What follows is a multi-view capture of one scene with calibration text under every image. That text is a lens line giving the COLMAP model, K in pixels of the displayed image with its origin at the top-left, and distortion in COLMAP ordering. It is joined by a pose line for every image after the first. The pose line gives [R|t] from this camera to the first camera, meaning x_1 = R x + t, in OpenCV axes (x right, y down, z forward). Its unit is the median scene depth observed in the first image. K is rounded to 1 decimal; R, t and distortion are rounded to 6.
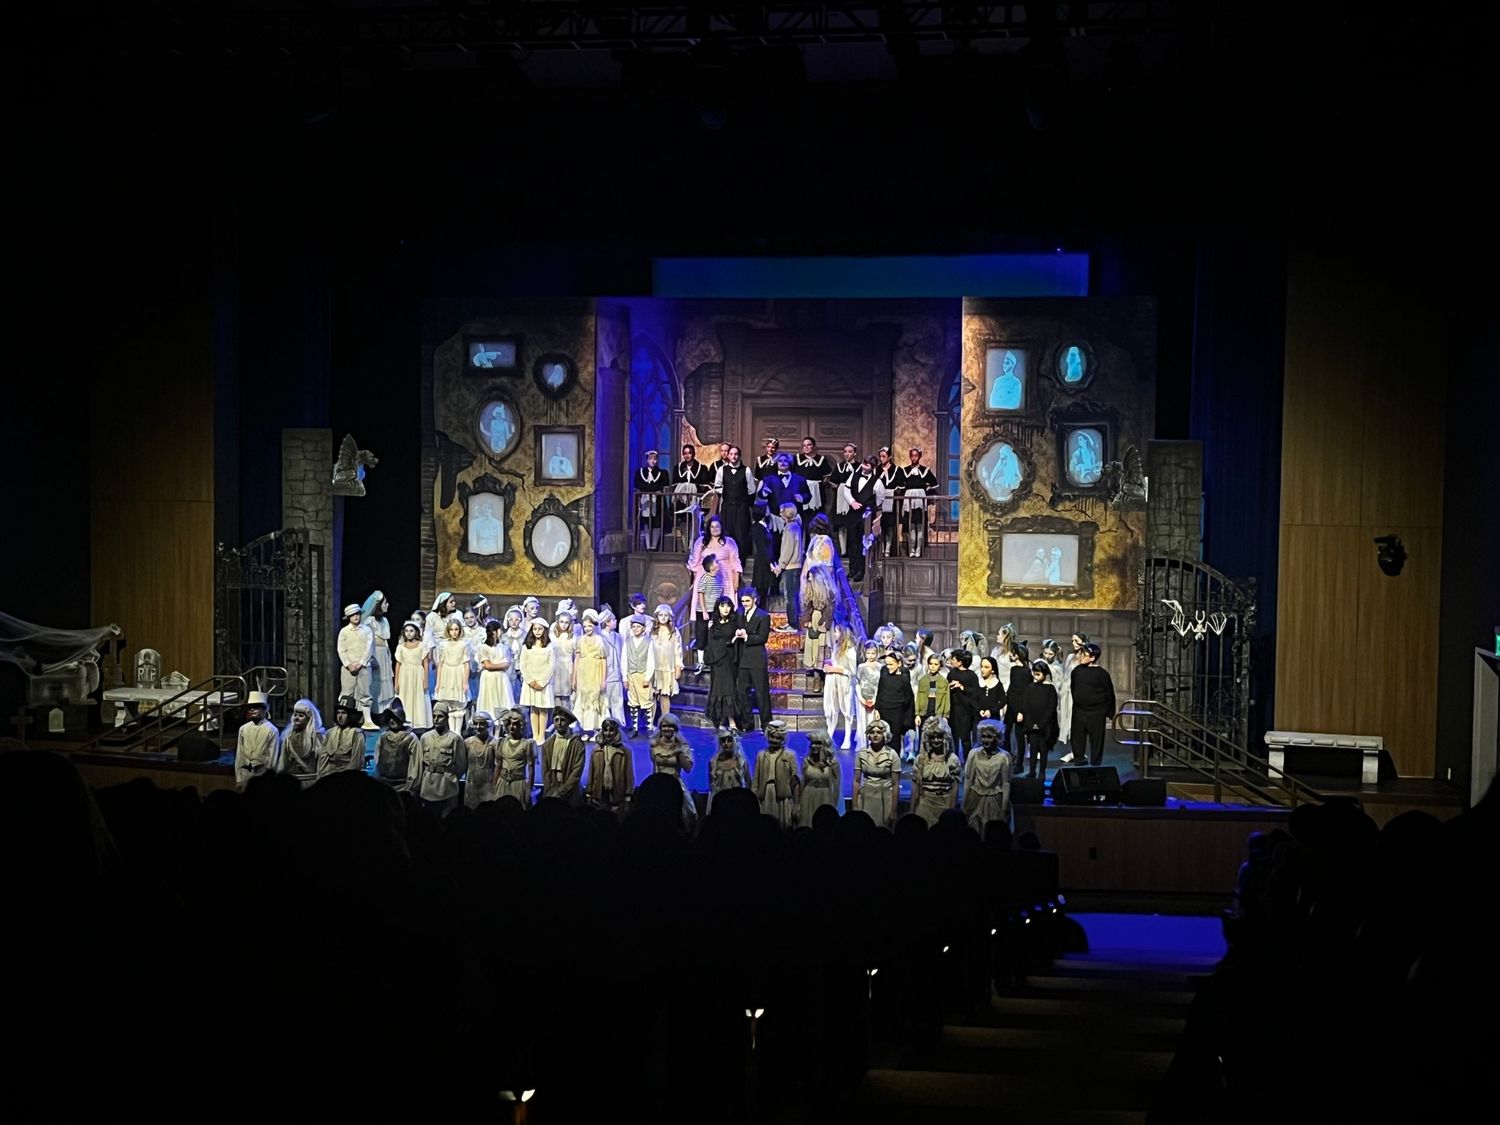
lens RADIAL K [[2157.7, 0, 750.0], [0, 2157.7, 562.5], [0, 0, 1]] dist [0.015712, -0.001684]
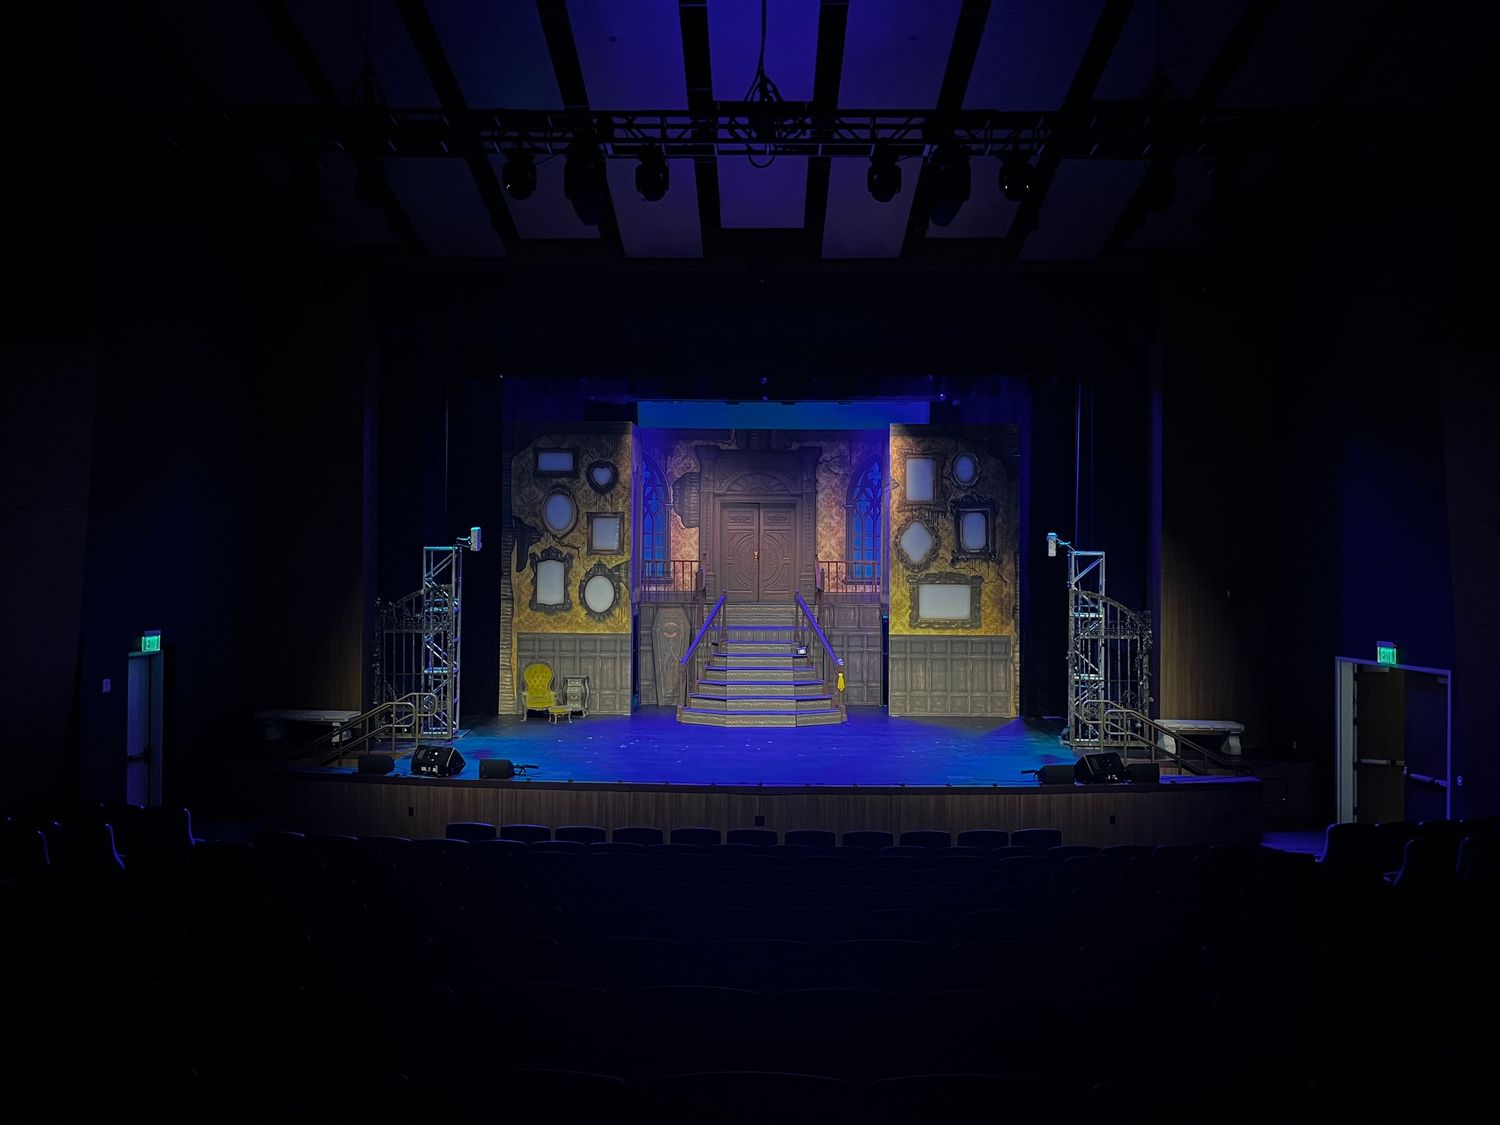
lens RADIAL K [[1152.6, 0, 750.0], [0, 1152.6, 562.5], [0, 0, 1]] dist [0.115161, 0.000383]
pose [[0.980974, -0.007495, 0.193997, -0.142627], [0.016186, 0.998933, -0.043253, 0.003657], [-0.193466, 0.045570, 0.980048, 0.243619]]
